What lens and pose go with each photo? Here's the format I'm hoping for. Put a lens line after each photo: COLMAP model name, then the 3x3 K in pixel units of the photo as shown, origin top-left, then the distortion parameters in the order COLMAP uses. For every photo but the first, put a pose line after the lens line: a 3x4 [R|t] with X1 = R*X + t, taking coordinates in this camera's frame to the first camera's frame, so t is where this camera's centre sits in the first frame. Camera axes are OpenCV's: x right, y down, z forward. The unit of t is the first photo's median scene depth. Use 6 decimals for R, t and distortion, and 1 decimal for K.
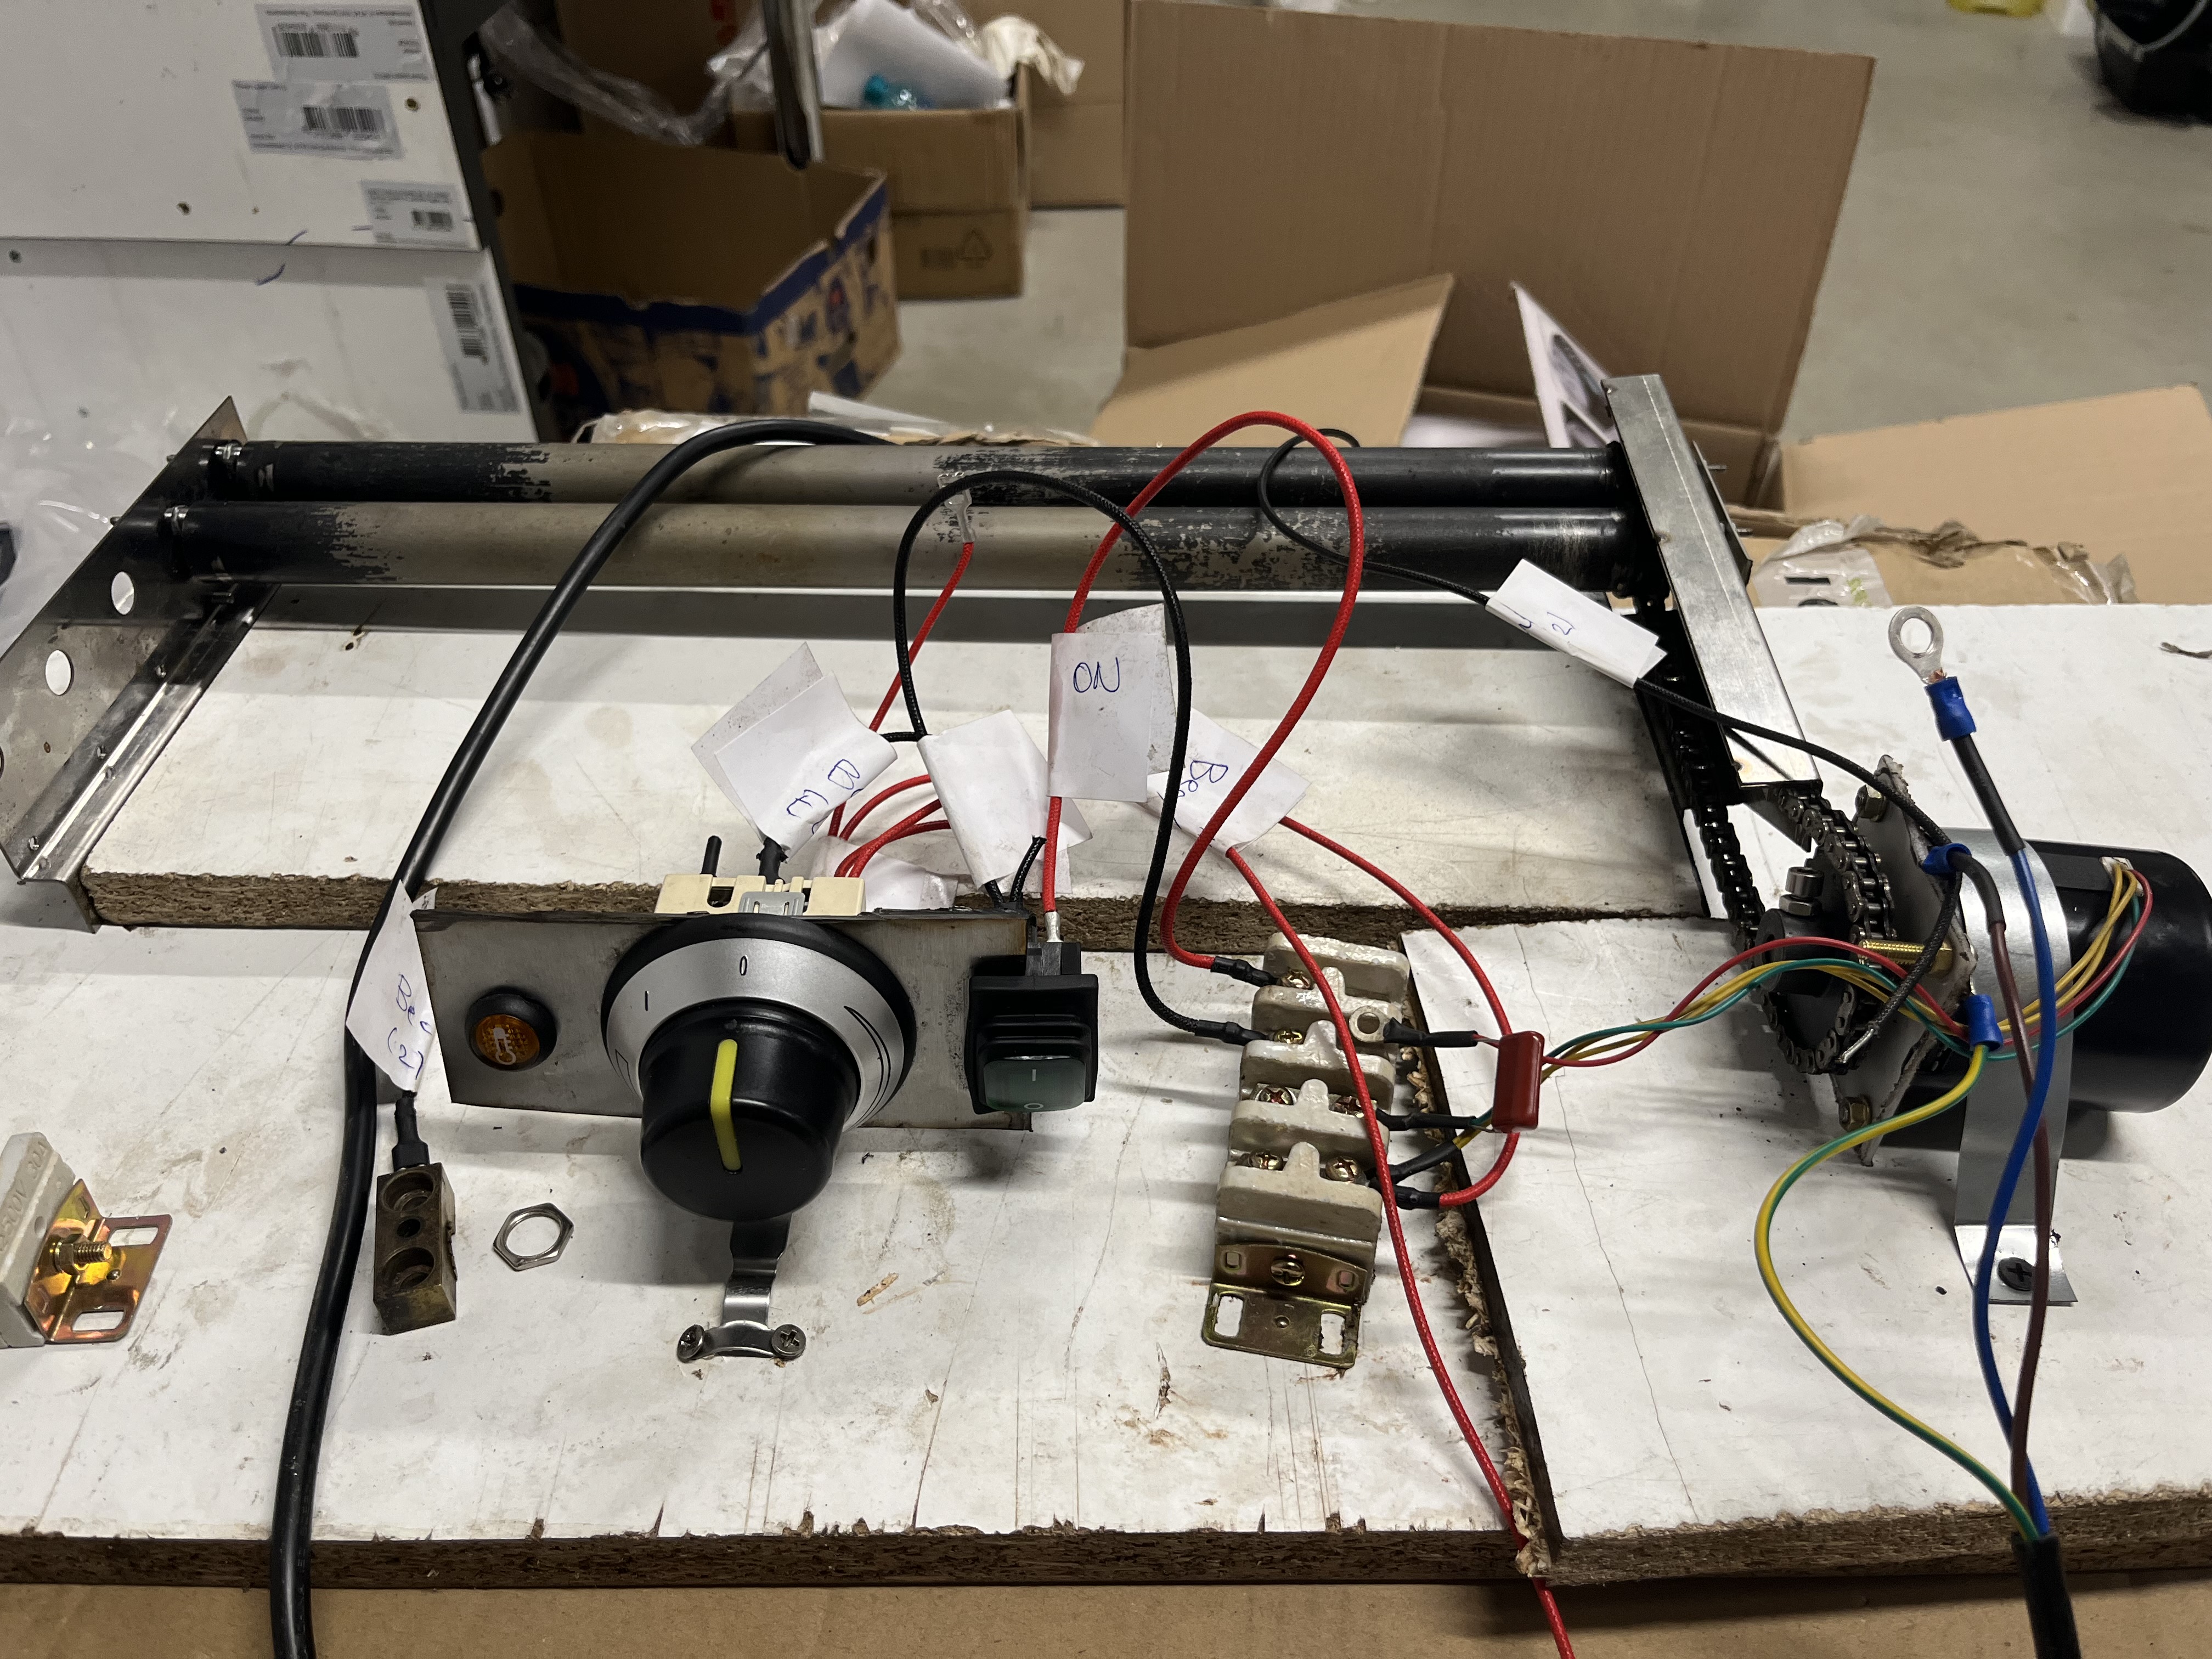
lens RADIAL K [[1739.1, 0, 1106.0], [0, 1739.1, 829.5], [0, 0, 1]] dist [0.089335, -0.175227]
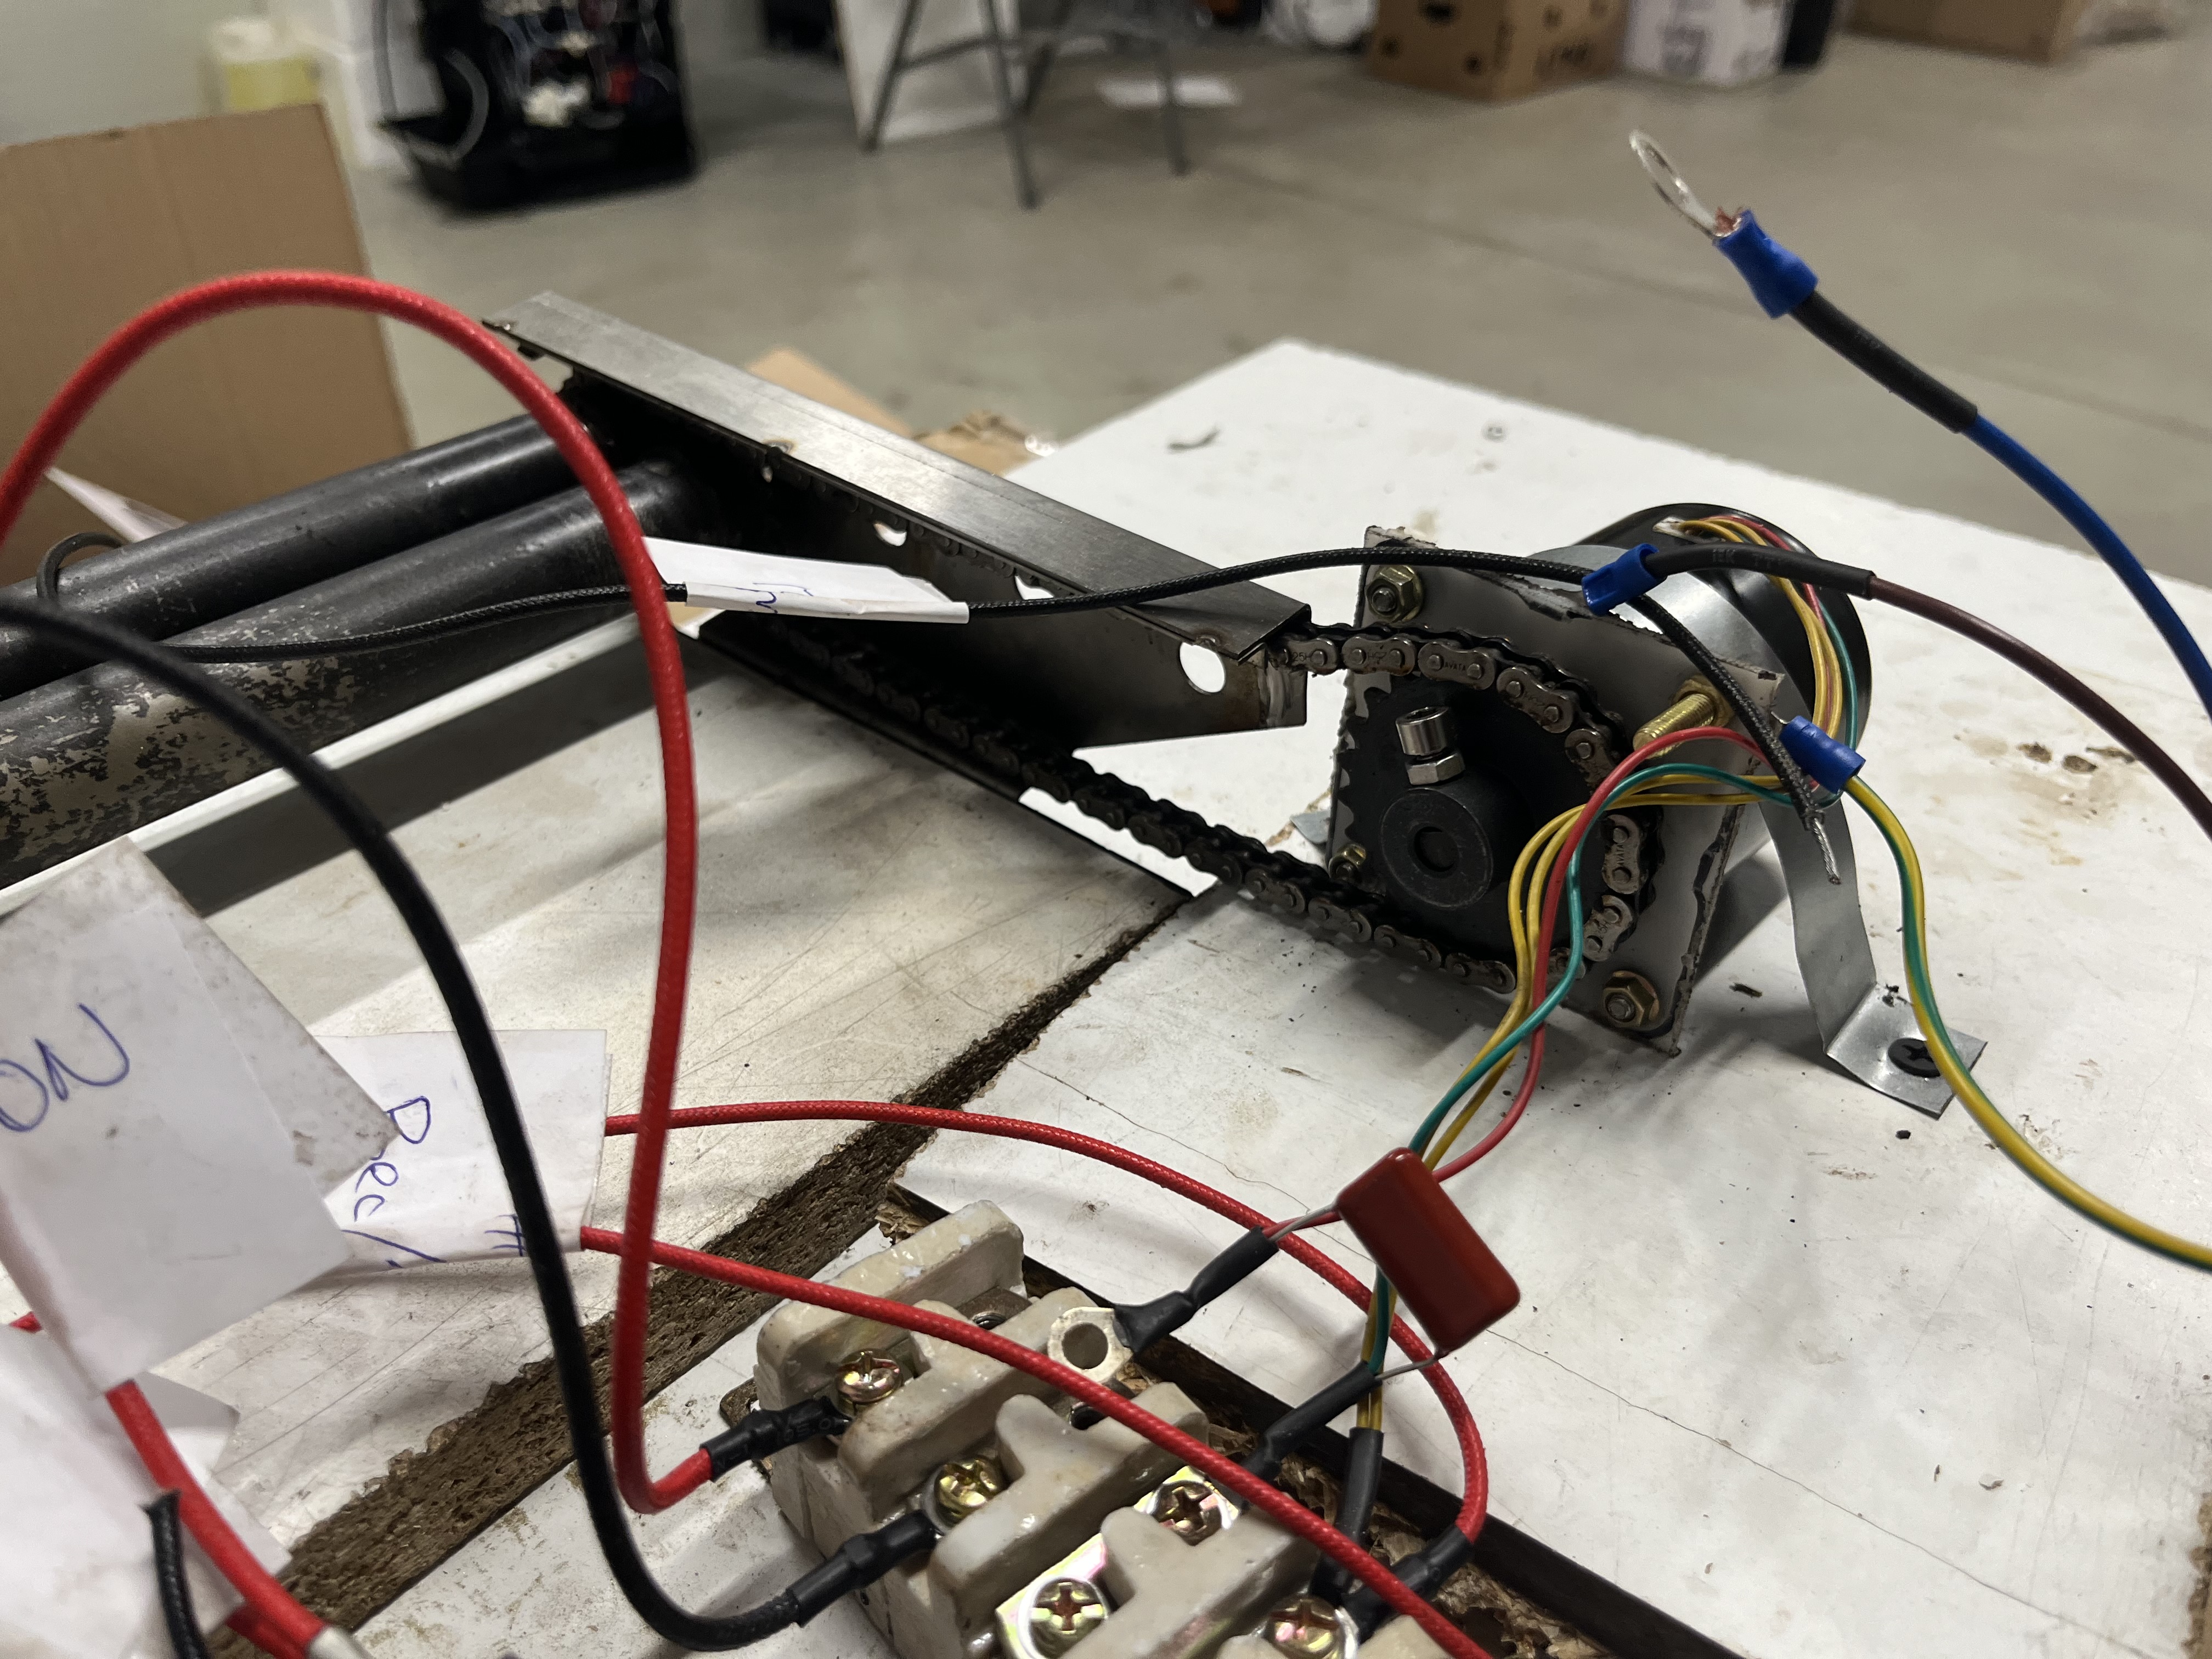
lens RADIAL K [[1739.1, 0, 1106.0], [0, 1739.1, 829.5], [0, 0, 1]] dist [0.089335, -0.175227]
pose [[0.621619, -0.437828, 0.649536, -0.090257], [0.503156, 0.858702, 0.097289, -0.051723], [-0.600353, 0.266341, 0.754081, 0.516467]]
